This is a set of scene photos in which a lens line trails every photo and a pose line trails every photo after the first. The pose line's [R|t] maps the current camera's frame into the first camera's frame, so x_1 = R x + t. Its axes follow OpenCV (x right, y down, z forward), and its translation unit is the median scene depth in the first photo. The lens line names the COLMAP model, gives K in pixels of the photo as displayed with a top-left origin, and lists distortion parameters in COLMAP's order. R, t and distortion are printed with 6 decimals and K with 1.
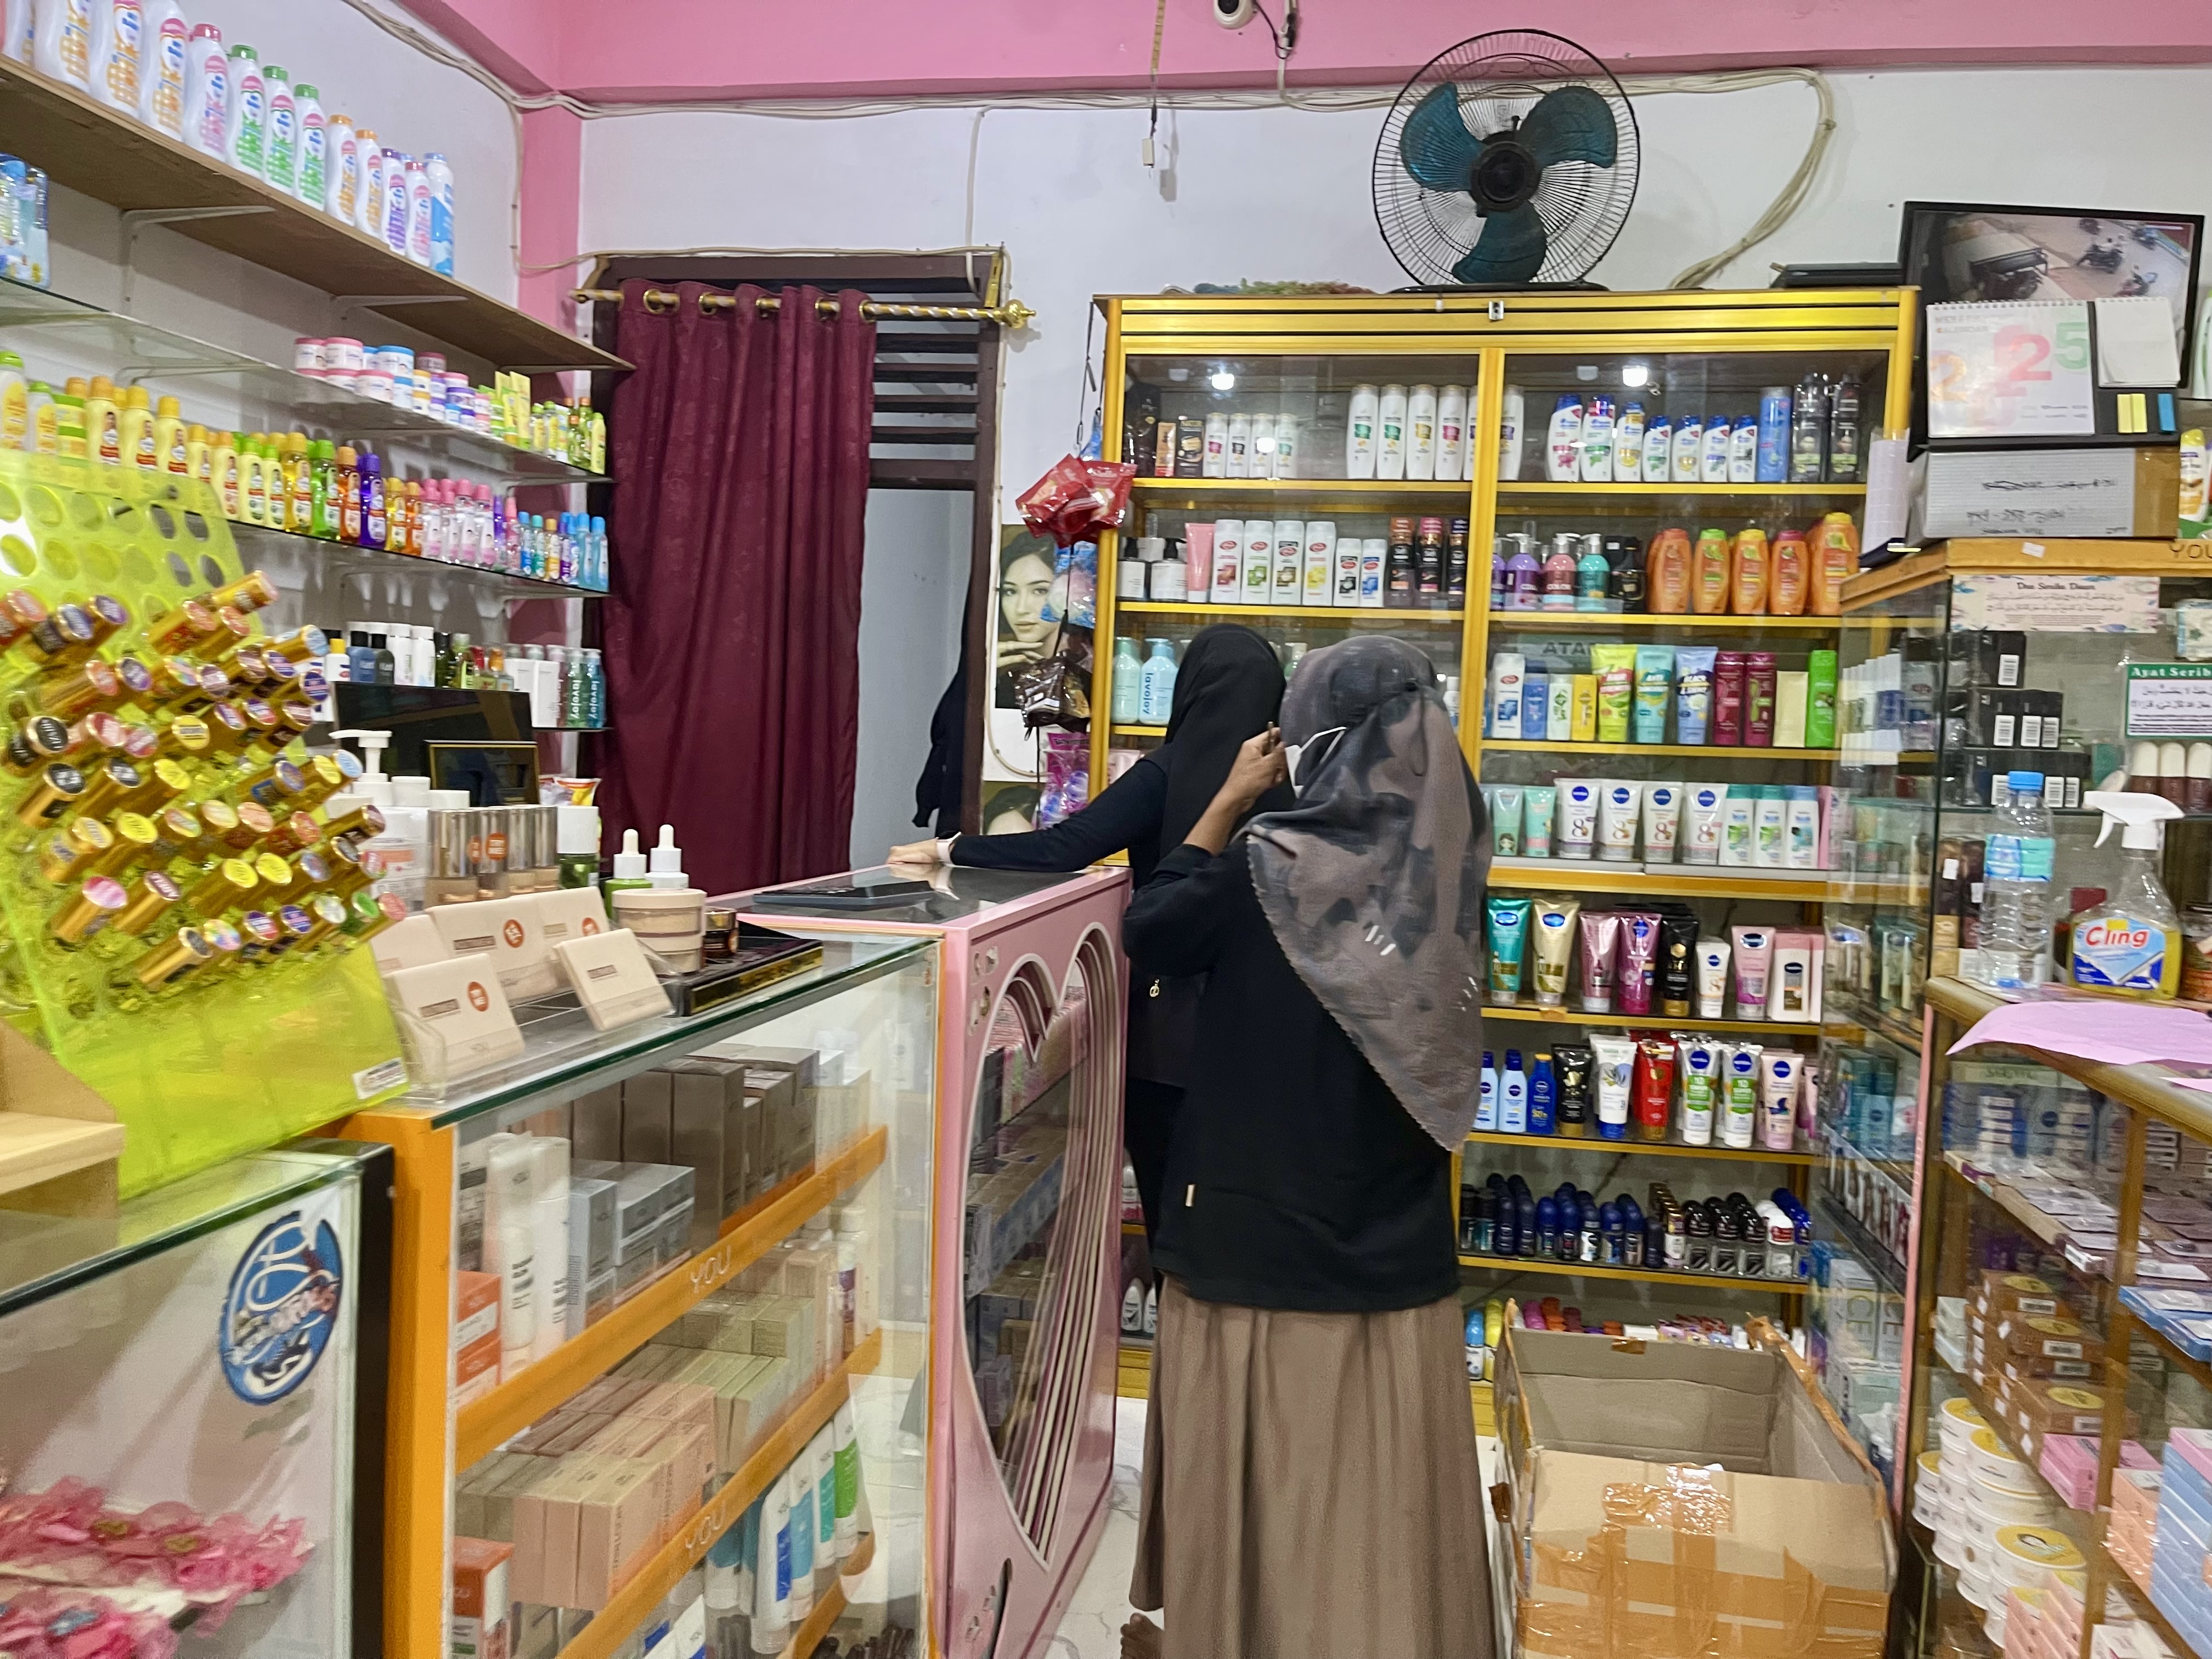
lens RADIAL K [[1690.4, 0, 1115.9], [0, 1690.4, 825.5], [0, 0, 1]] dist [0.055714, -0.084436]
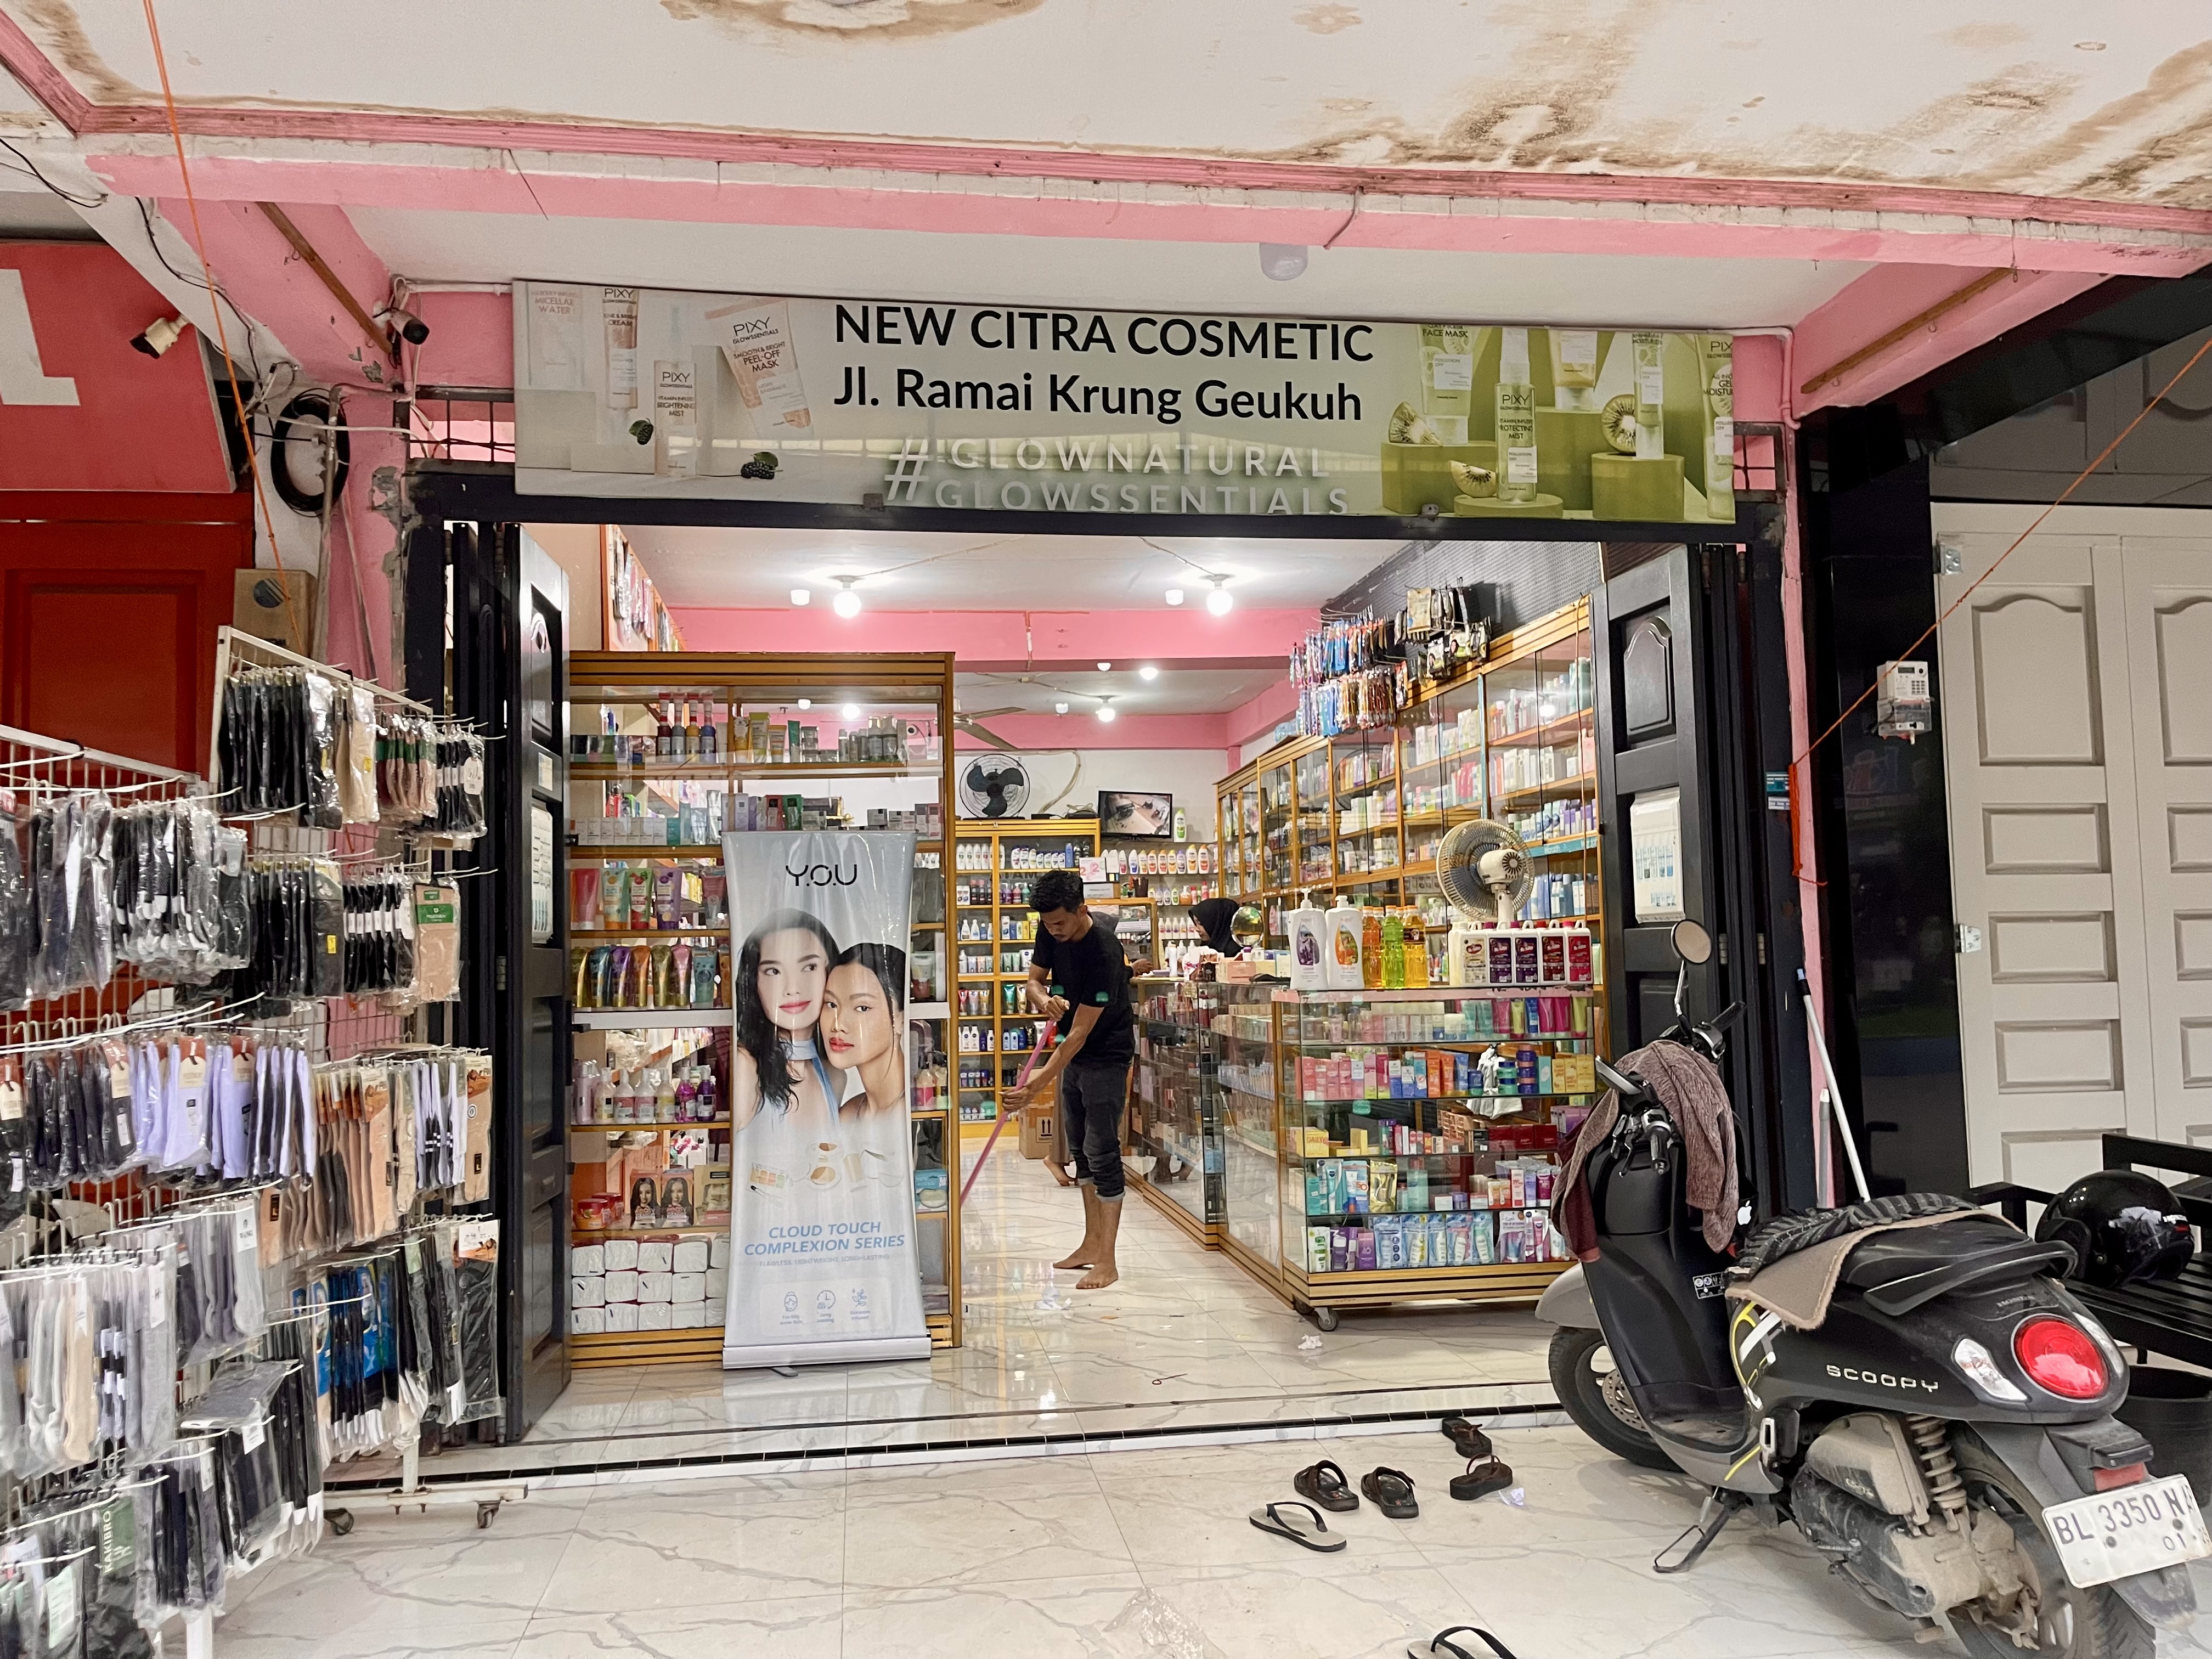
lens RADIAL K [[1690.4, 0, 1108.5], [0, 1690.4, 835.3], [0, 0, 1]] dist [0.055714, -0.084436]
pose [[0.947491, -0.036563, 0.317685, -0.700134], [0.075289, 0.991022, -0.110490, 0.143189], [-0.310793, 0.128606, 0.941737, -2.493156]]
